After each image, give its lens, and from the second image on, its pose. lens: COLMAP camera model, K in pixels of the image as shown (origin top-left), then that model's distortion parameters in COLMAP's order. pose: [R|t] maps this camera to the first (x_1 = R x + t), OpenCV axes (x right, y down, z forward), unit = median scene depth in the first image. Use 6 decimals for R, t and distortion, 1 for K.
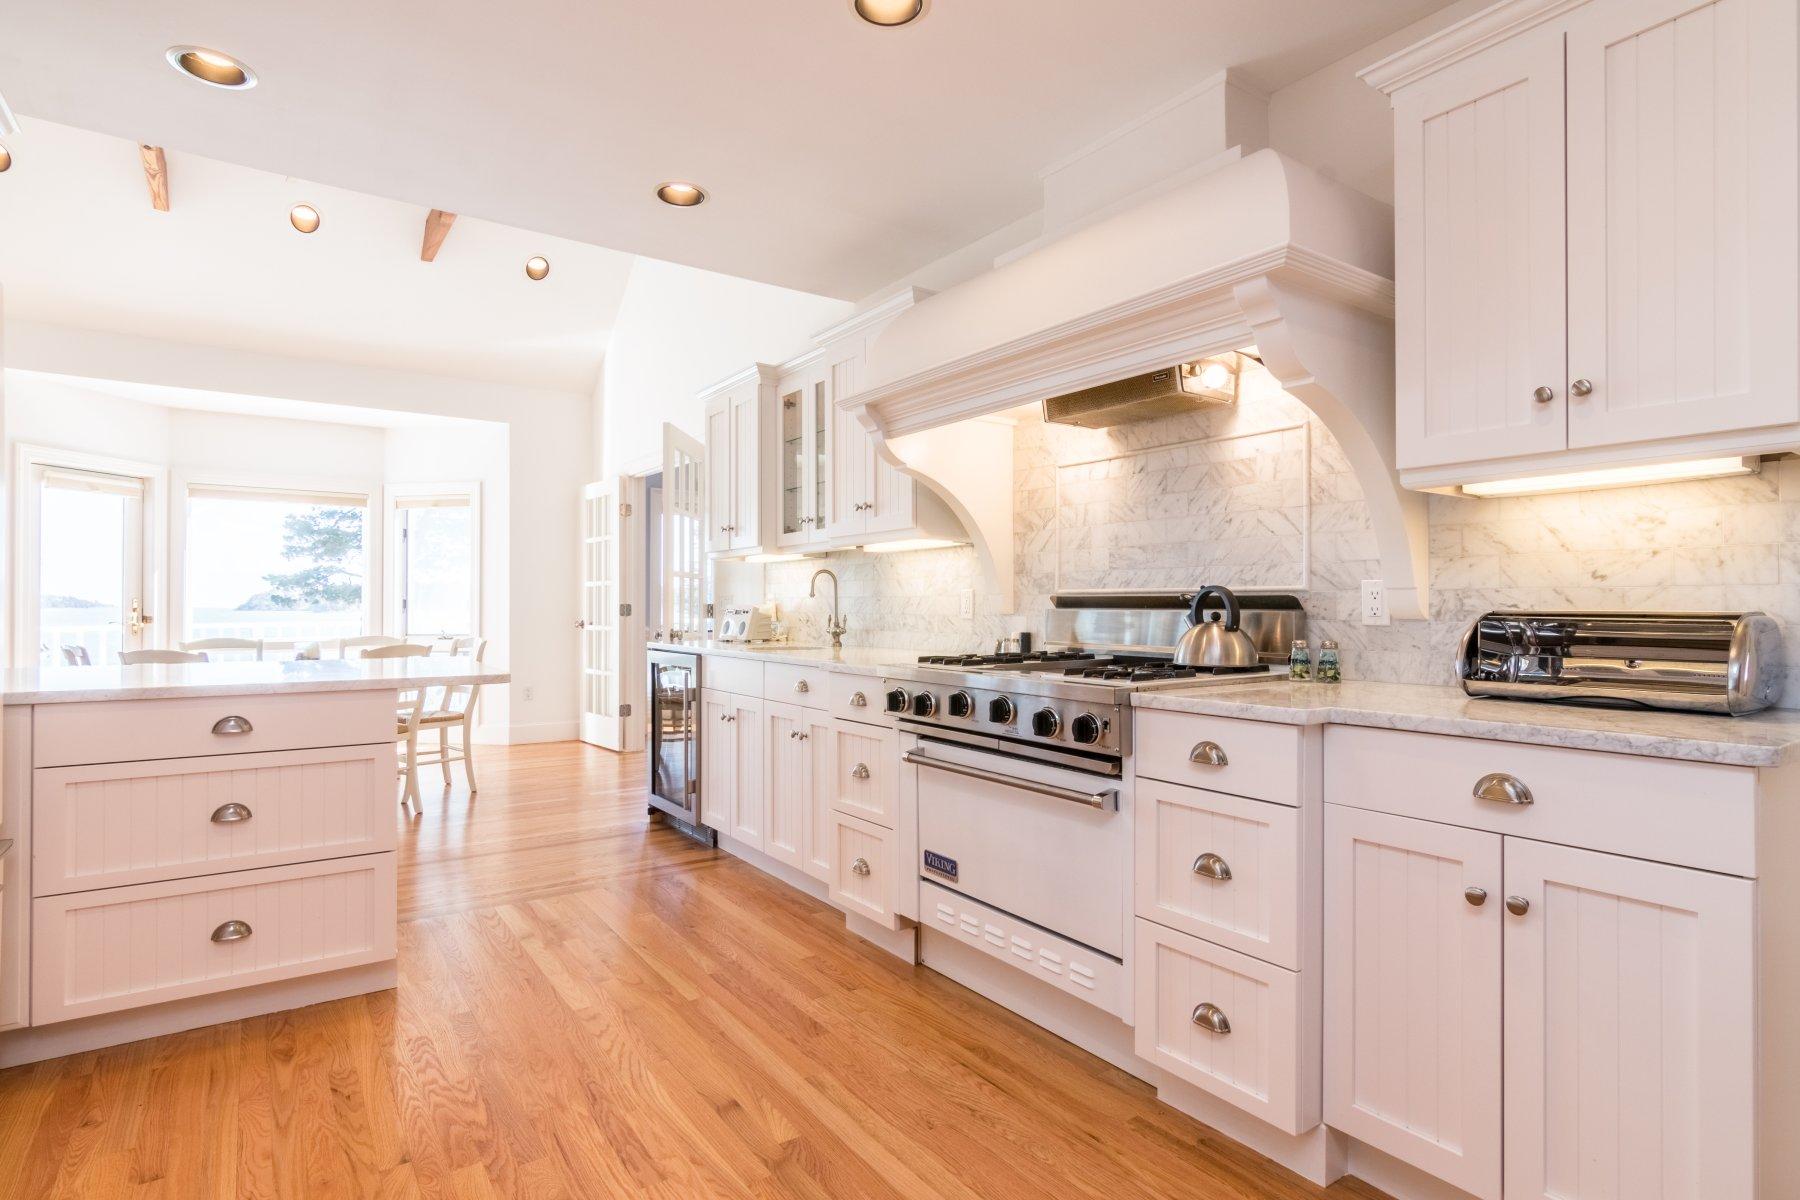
lens RADIAL K [[915.6, 0, 903.0], [0, 915.6, 598.6], [0, 0, 1]] dist [0.003756, 0.000630]
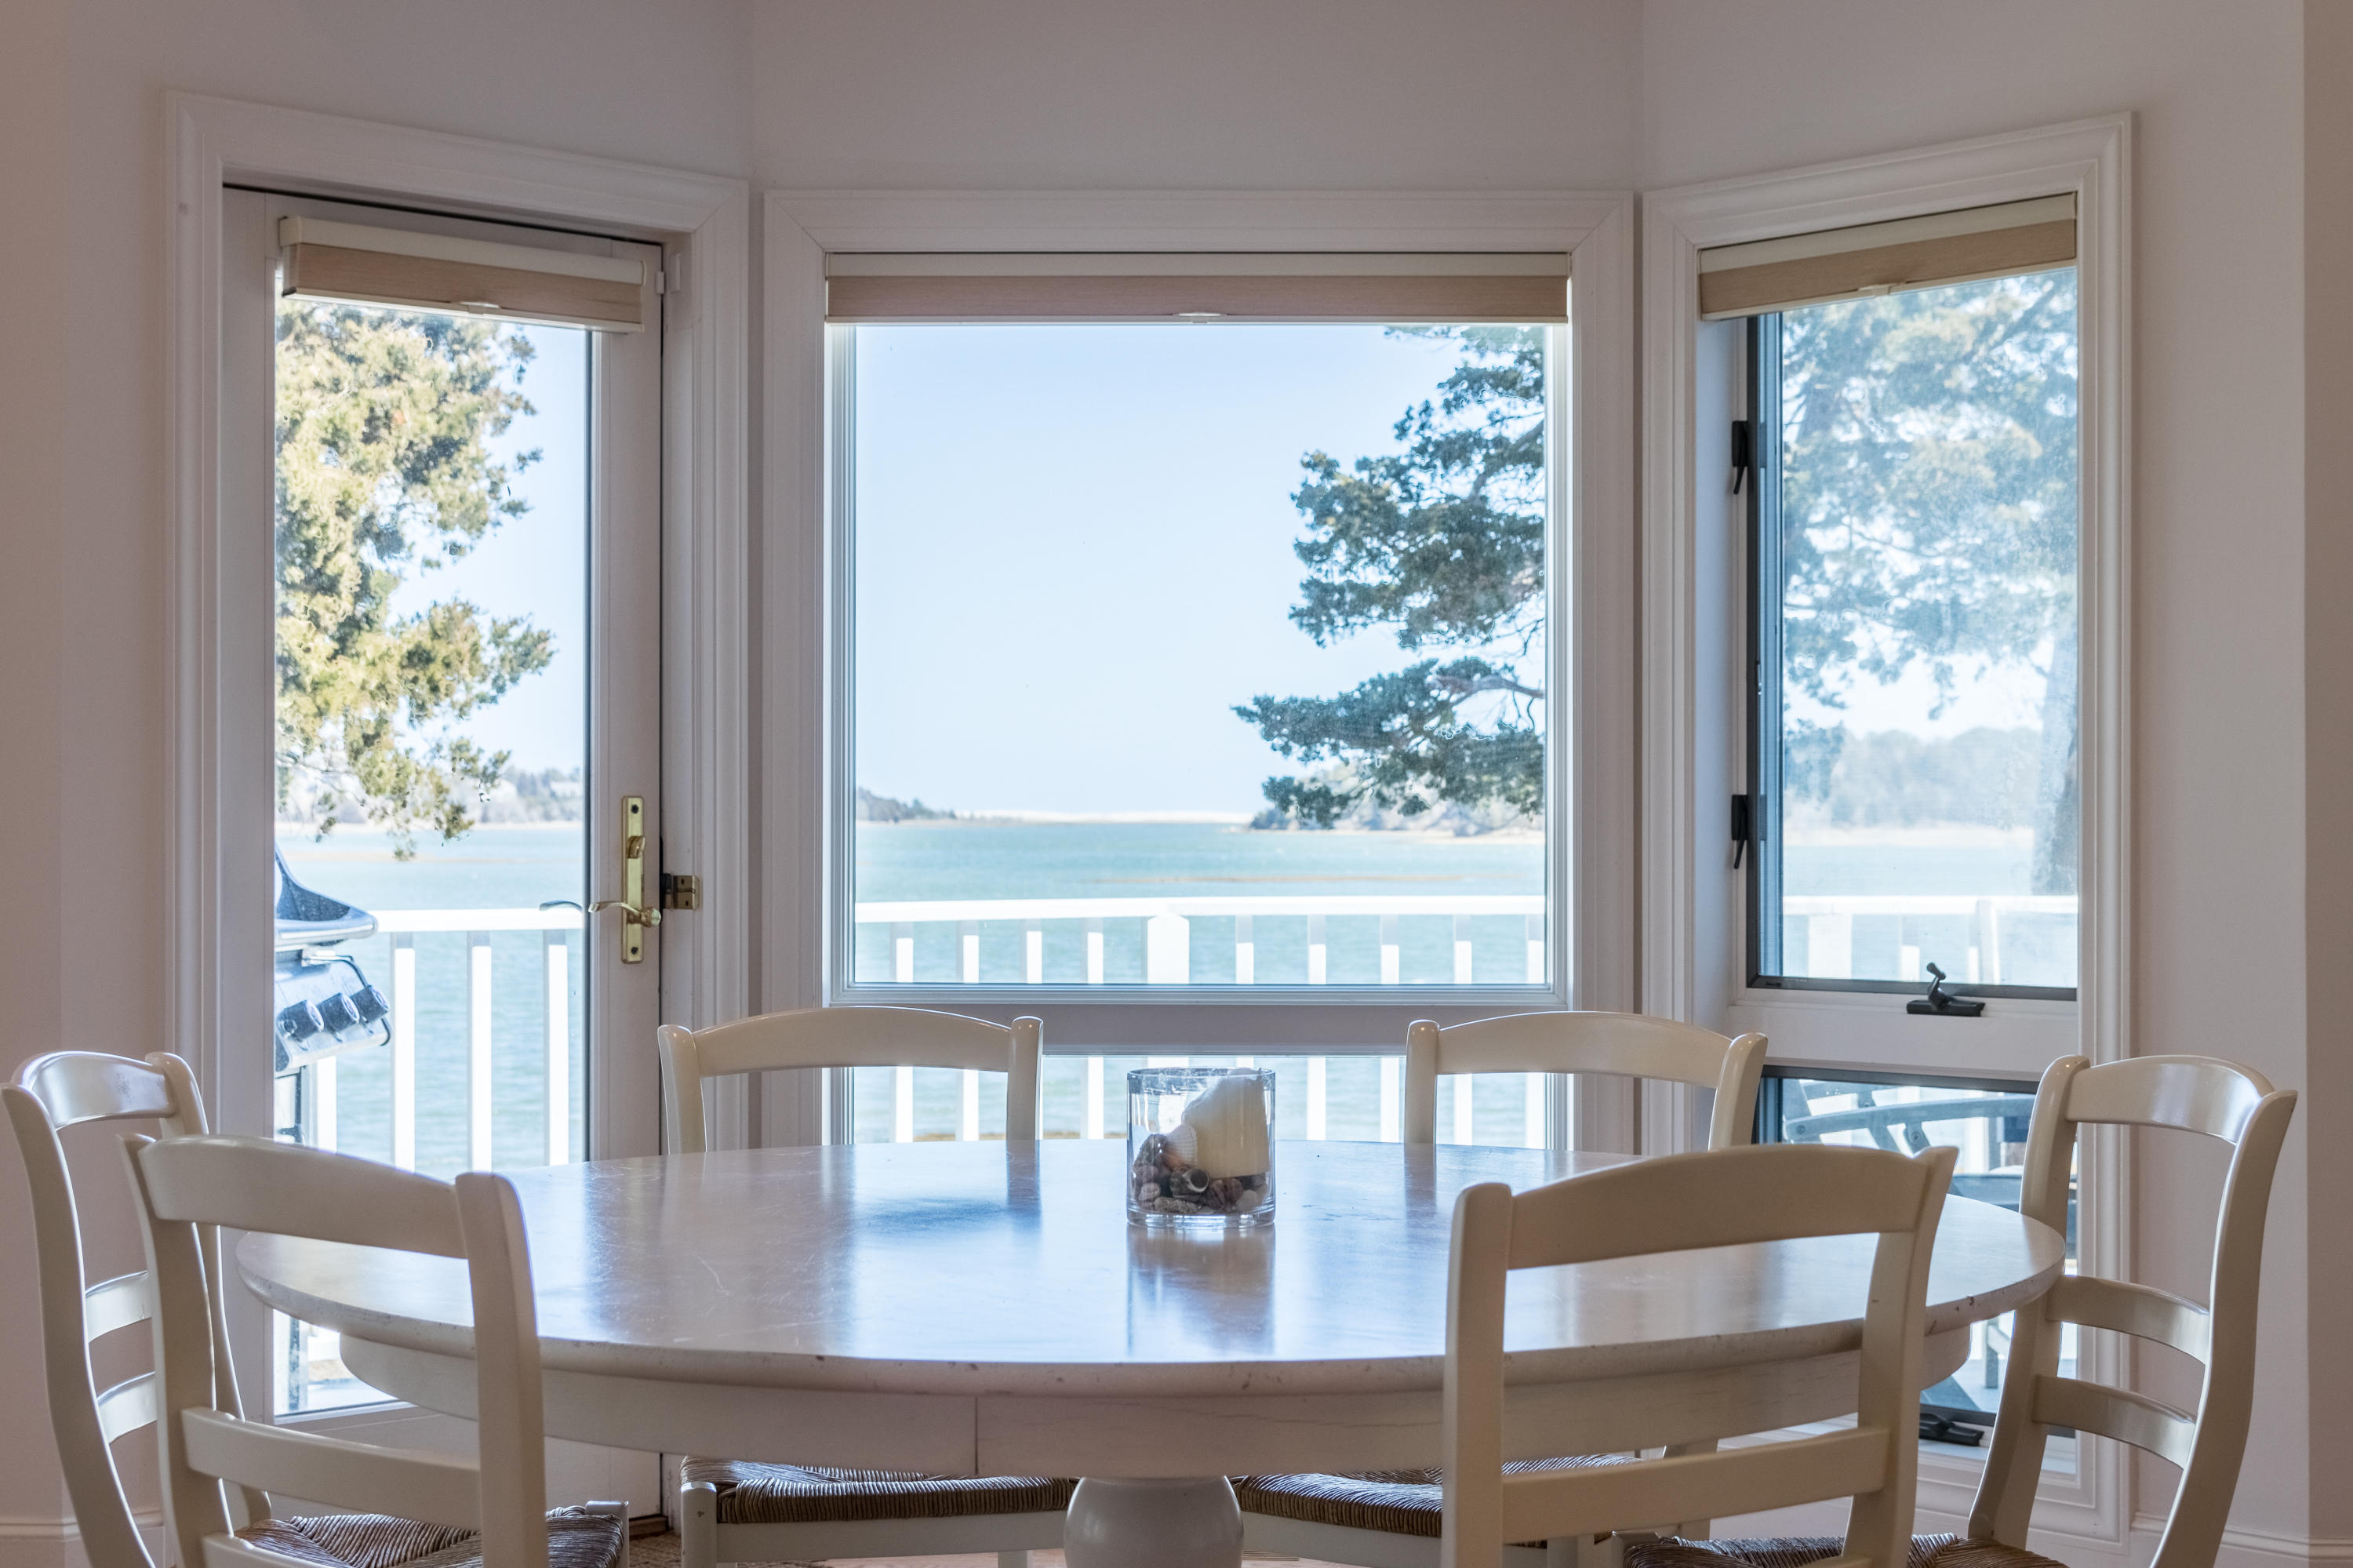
lens RADIAL K [[3326.3, 0, 1177.4], [0, 3326.3, 787.2], [0, 0, 1]] dist [0.024657, 0.000000]
pose [[0.791268, -0.006379, -0.611436, -0.135846], [0.006664, 0.999976, -0.001808, 0.000109], [0.611433, -0.002645, 0.791292, 0.243982]]
